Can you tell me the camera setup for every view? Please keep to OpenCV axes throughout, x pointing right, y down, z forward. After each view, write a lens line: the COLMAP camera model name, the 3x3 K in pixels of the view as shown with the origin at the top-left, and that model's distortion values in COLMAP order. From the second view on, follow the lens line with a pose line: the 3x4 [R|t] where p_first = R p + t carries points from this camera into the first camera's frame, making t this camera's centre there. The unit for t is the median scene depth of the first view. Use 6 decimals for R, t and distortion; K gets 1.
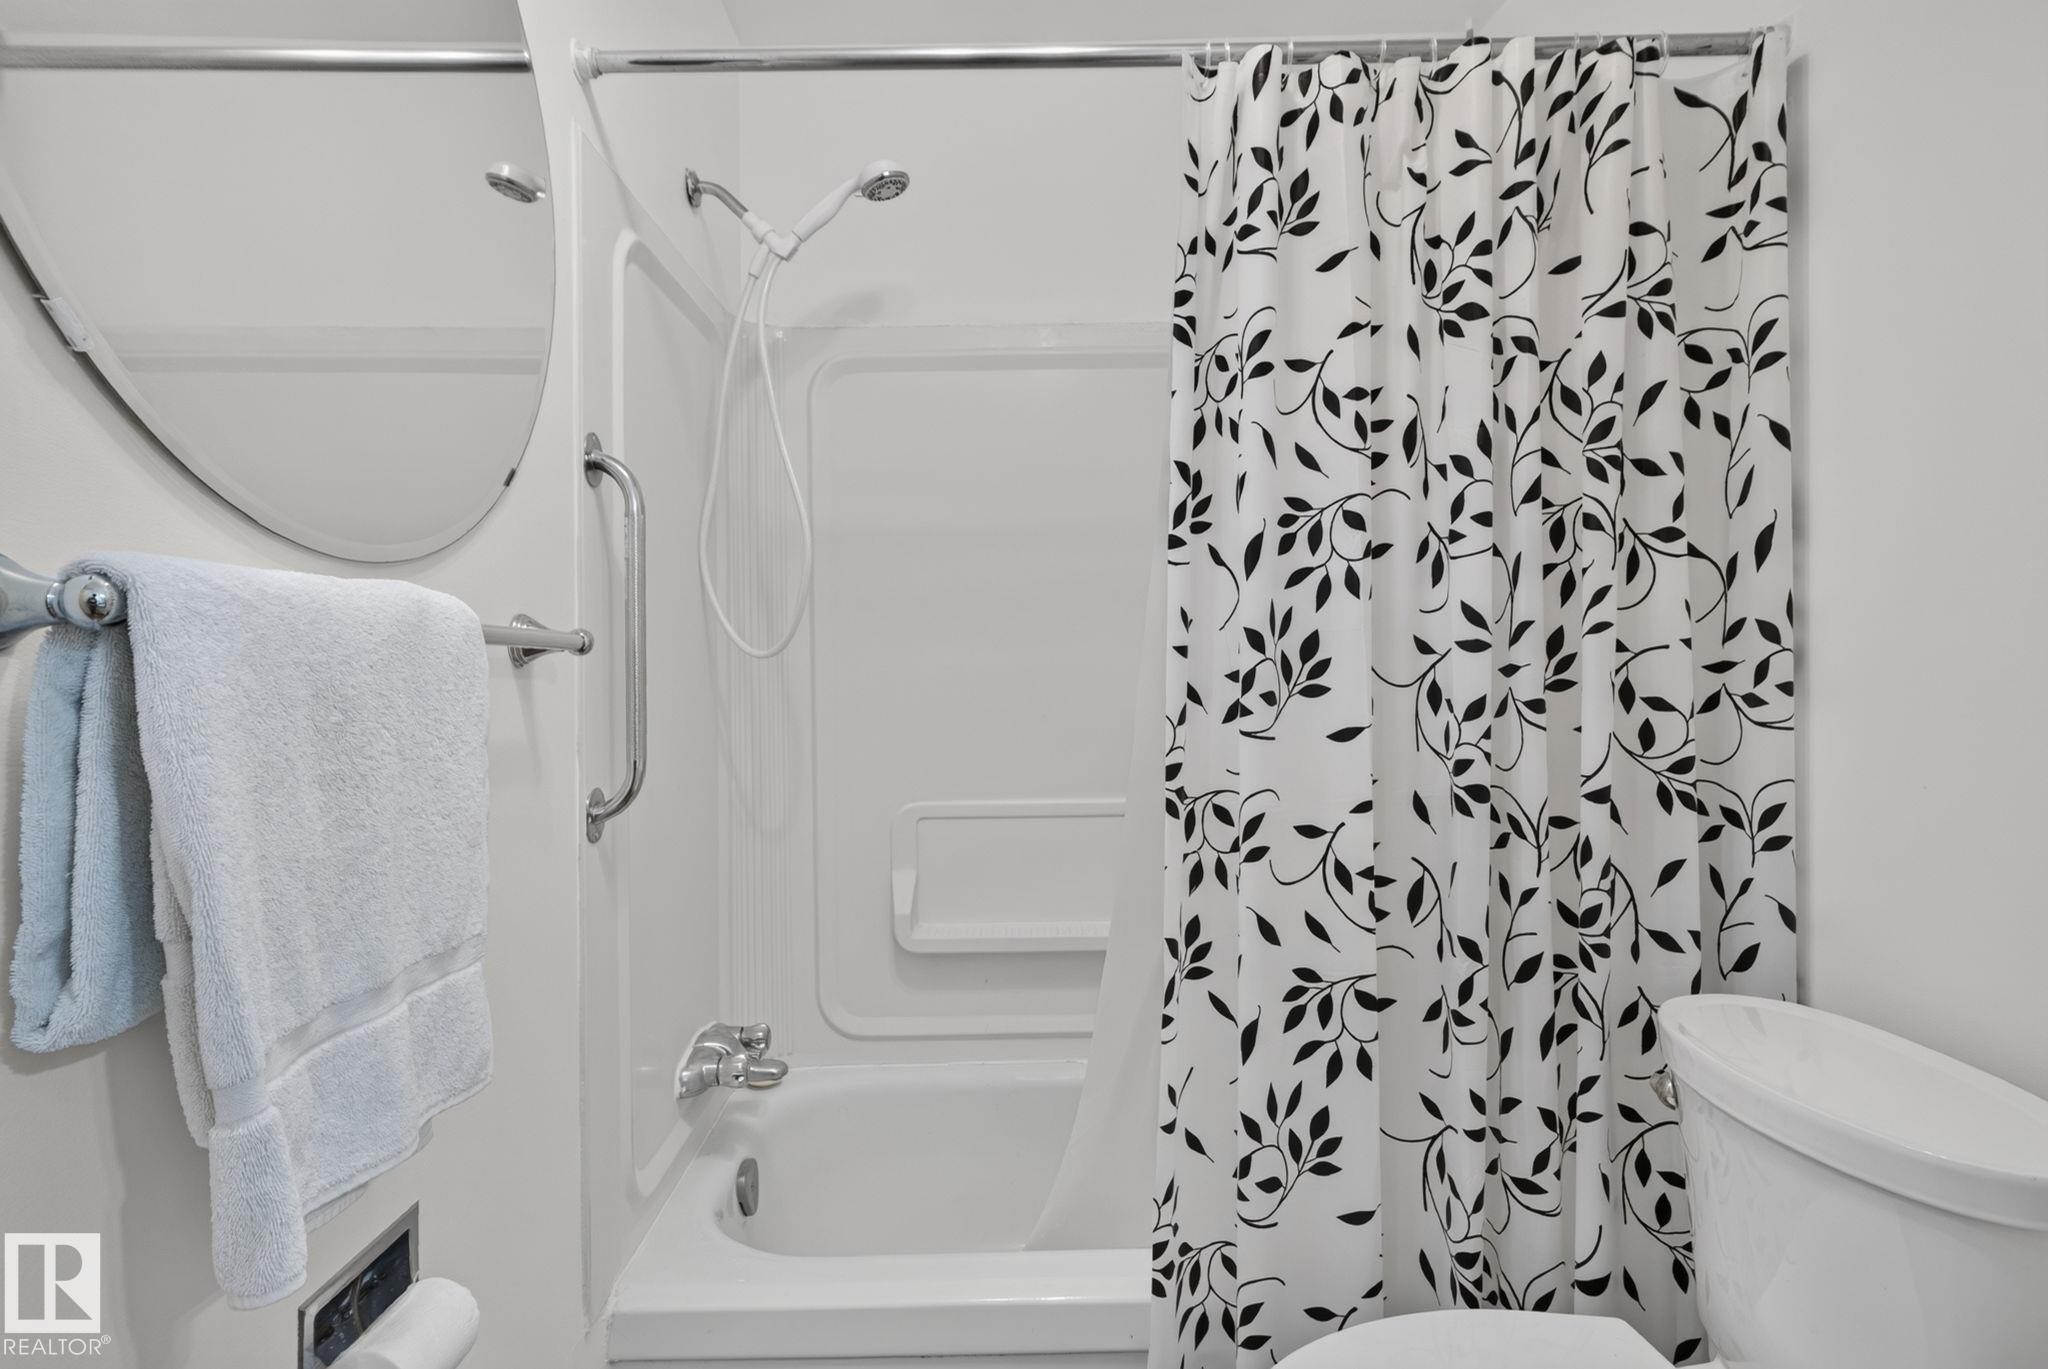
lens RADIAL K [[1063.7, 0, 1025.0], [0, 1063.7, 634.5], [0, 0, 1]] dist [-0.001996, -0.000354]
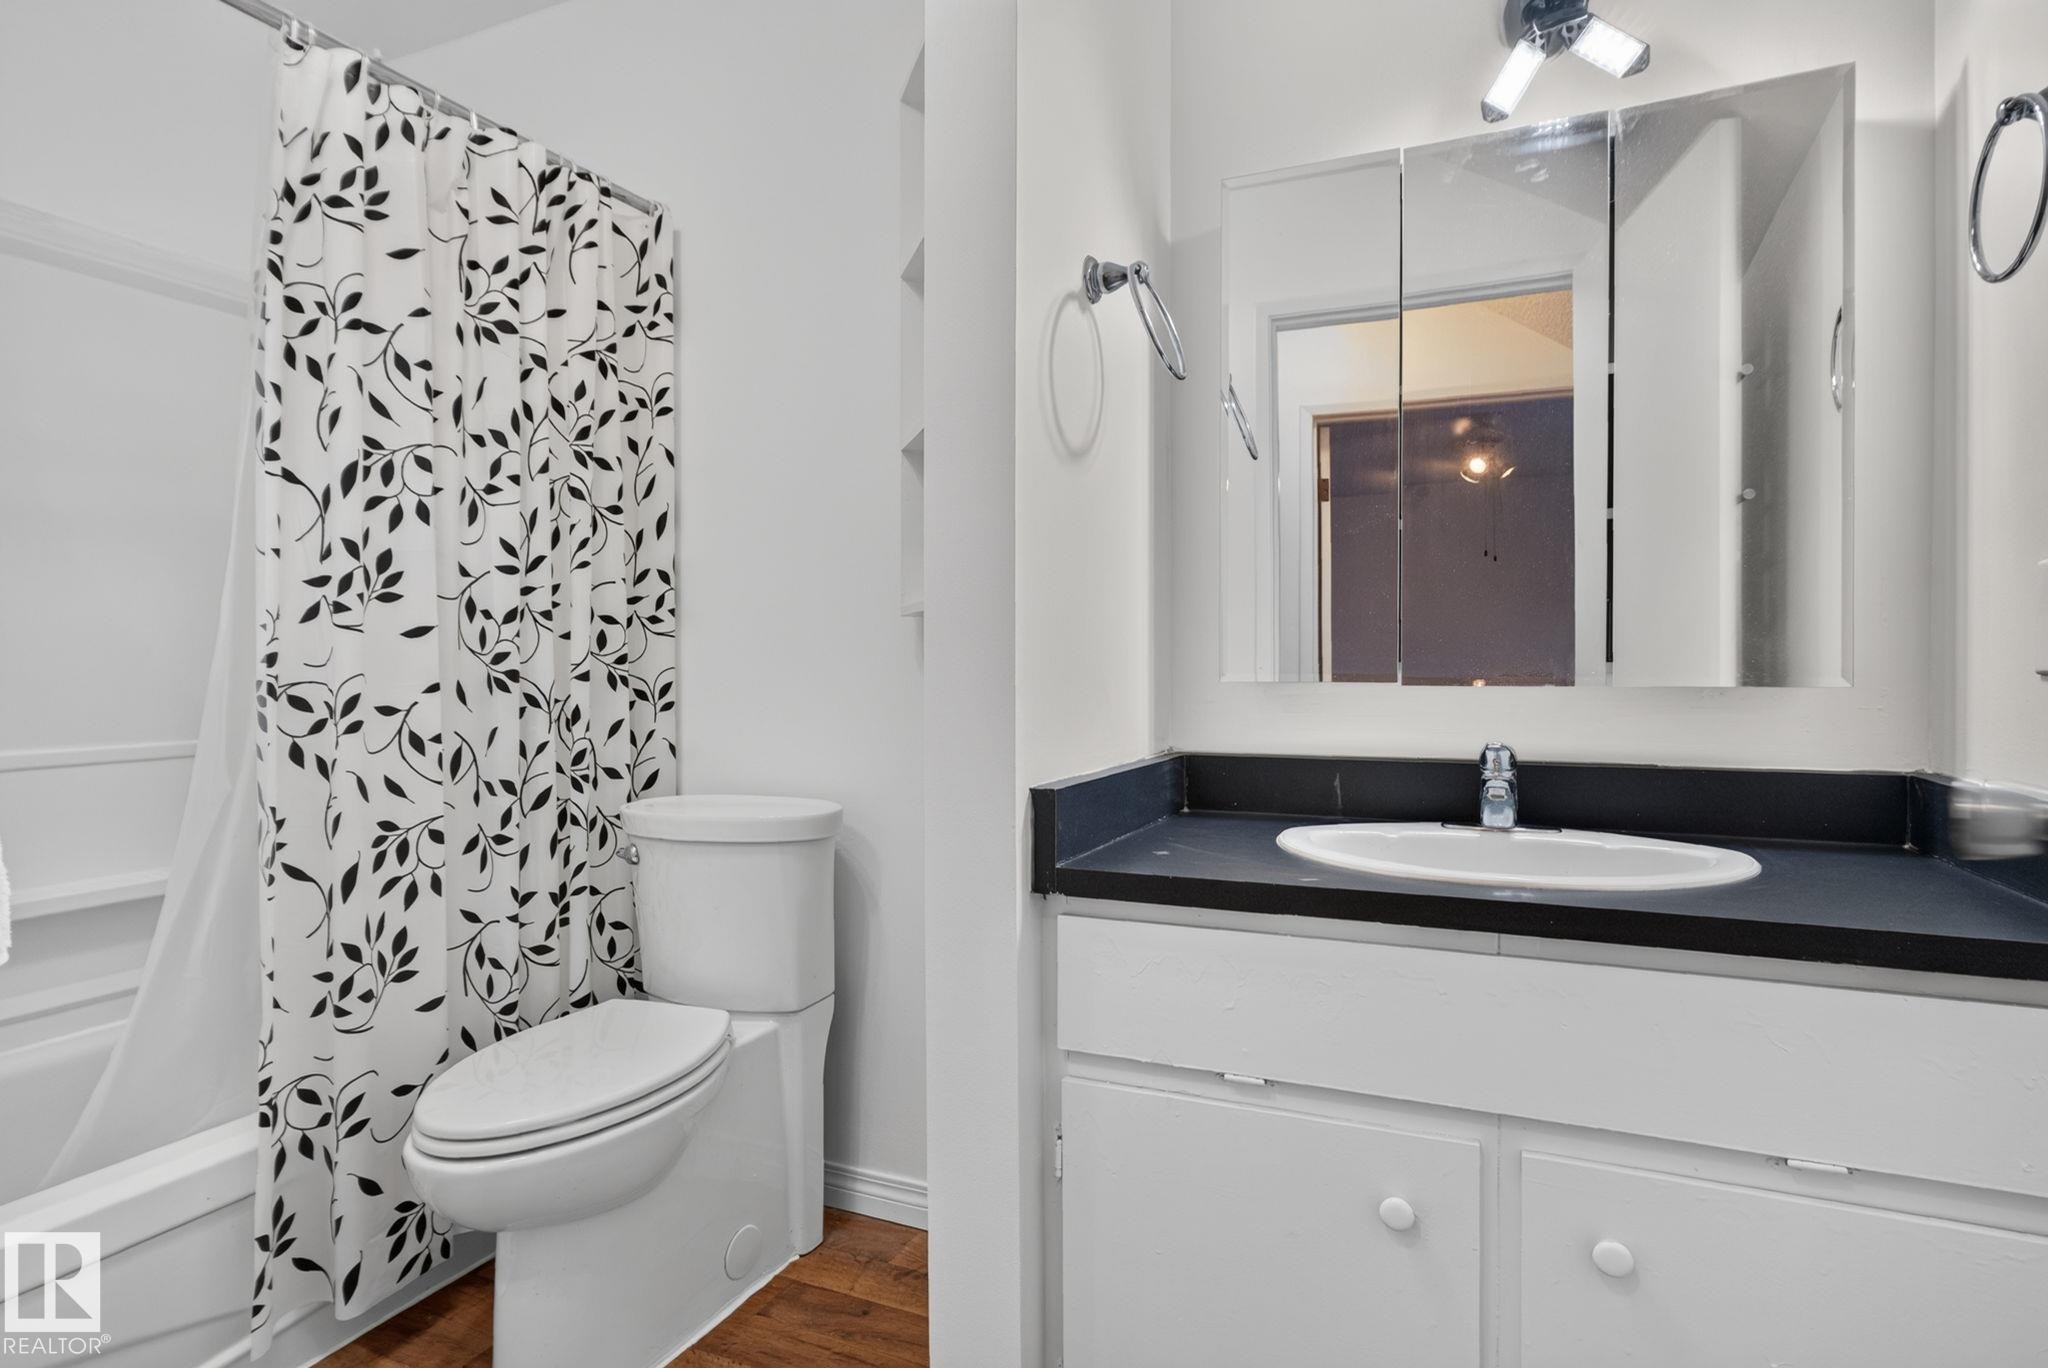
lens RADIAL K [[1057.8, 0, 1031.7], [0, 1057.8, 673.4], [0, 0, 1]] dist [0.003512, 0.000470]
pose [[0.416370, -0.002138, 0.909193, -0.540521], [-0.005605, 0.999972, 0.004918, 0.132739], [-0.909178, -0.007144, 0.416347, -0.191052]]
